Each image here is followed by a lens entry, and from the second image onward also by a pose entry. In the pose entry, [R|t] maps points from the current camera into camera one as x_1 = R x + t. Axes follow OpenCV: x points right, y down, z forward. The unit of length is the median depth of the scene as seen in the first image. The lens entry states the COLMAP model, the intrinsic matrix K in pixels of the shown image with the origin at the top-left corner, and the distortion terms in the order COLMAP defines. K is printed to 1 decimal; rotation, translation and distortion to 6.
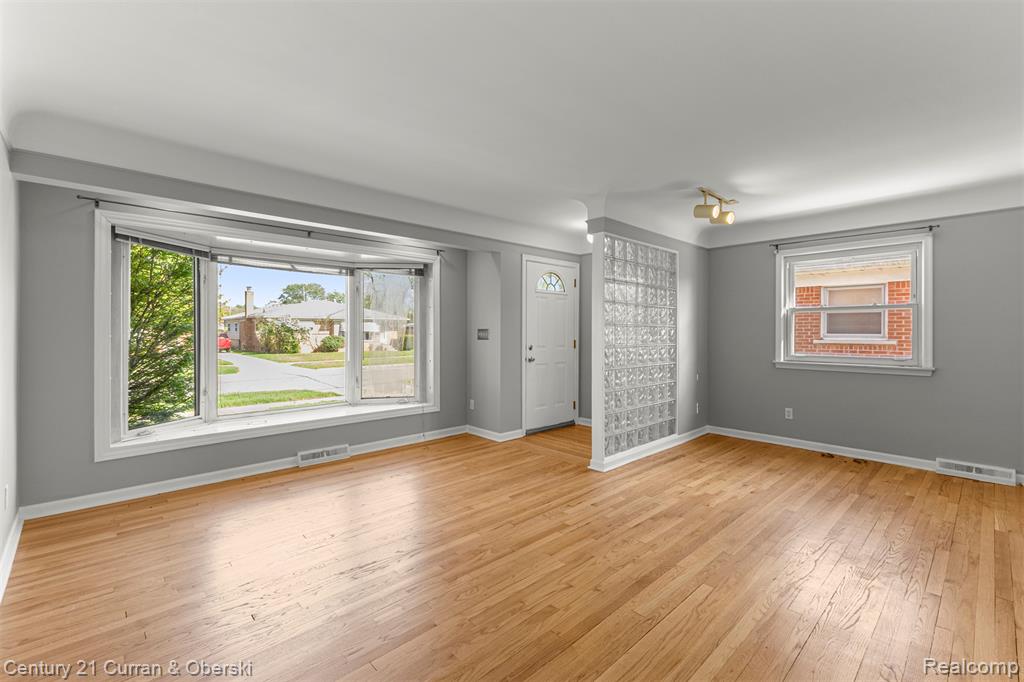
lens RADIAL K [[442.6, 0, 514.9], [0, 442.6, 337.4], [0, 0, 1]] dist [0.013215, -0.000141]
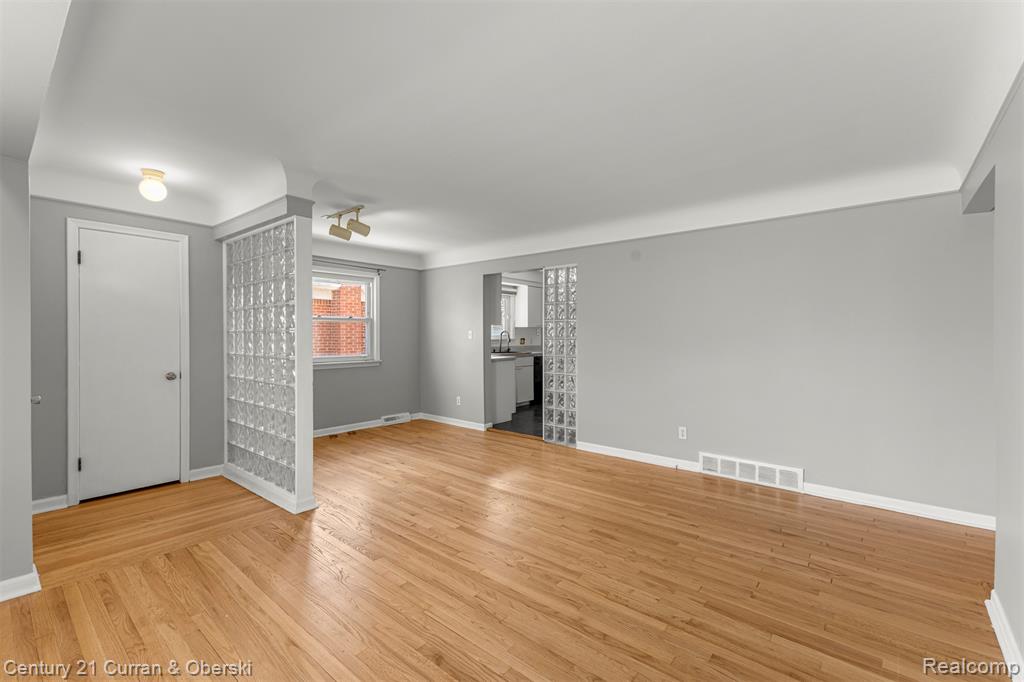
lens RADIAL K [[442.6, 0, 514.9], [0, 442.6, 337.4], [0, 0, 1]] dist [0.013215, -0.000141]
pose [[-0.126517, -0.003730, 0.991957, -0.769220], [0.008315, 0.999954, 0.004821, -0.018087], [-0.991930, 0.008858, -0.126480, 0.836069]]
